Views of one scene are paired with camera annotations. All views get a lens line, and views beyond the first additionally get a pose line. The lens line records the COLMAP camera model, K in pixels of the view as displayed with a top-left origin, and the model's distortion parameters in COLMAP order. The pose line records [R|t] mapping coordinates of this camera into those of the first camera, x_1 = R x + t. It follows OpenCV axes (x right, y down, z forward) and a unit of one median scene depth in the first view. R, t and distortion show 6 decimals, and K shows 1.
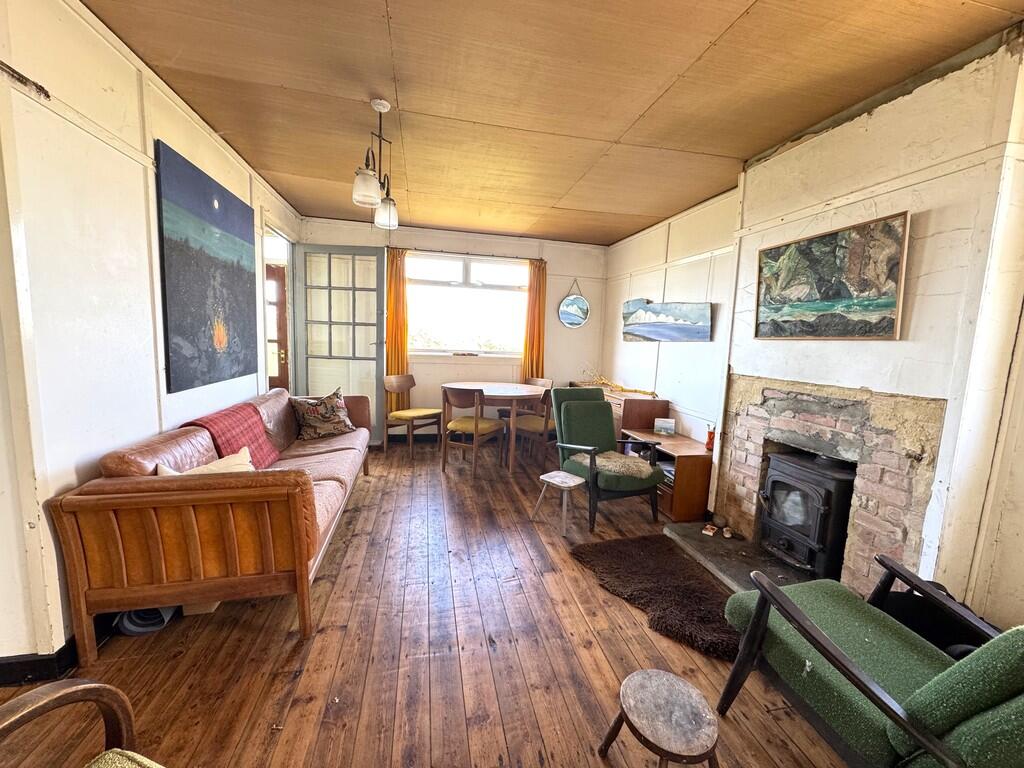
lens RADIAL K [[406.0, 0, 514.2], [0, 406.0, 384.6], [0, 0, 1]] dist [-0.000736, 0.000159]
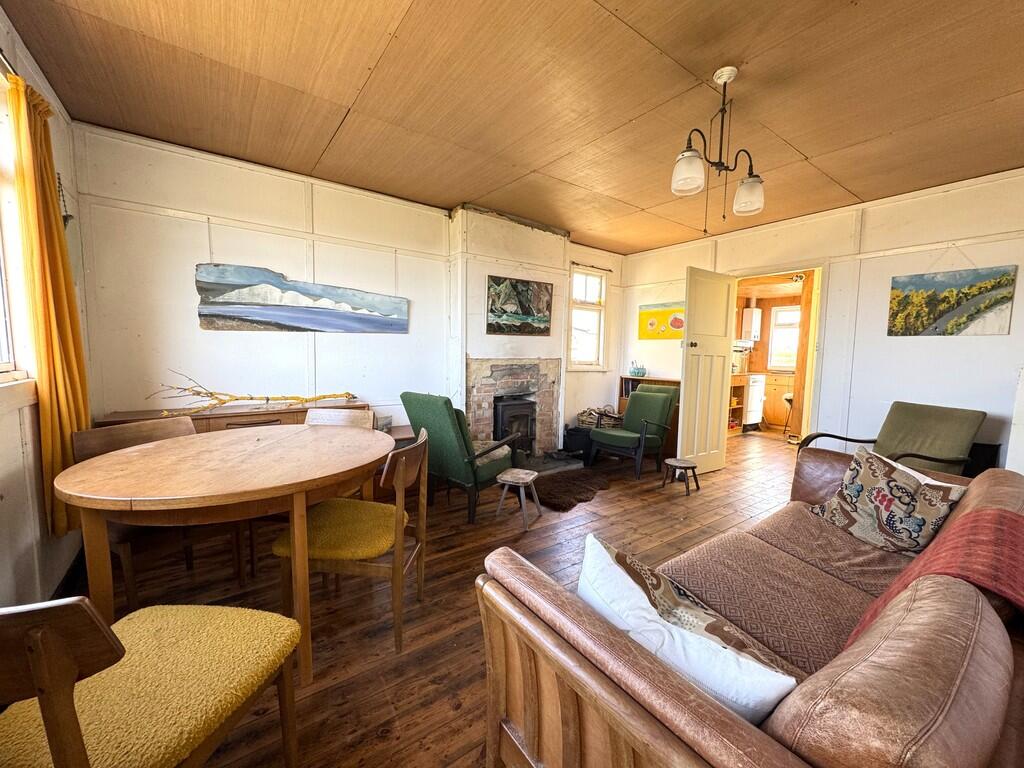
lens RADIAL K [[406.0, 0, 508.9], [0, 406.0, 384.8], [0, 0, 1]] dist [-0.000736, 0.000159]
pose [[-0.391626, -0.129897, 0.910909, -0.903151], [0.070555, 0.982831, 0.170487, -0.191159], [-0.917415, 0.131036, -0.375737, 1.630693]]
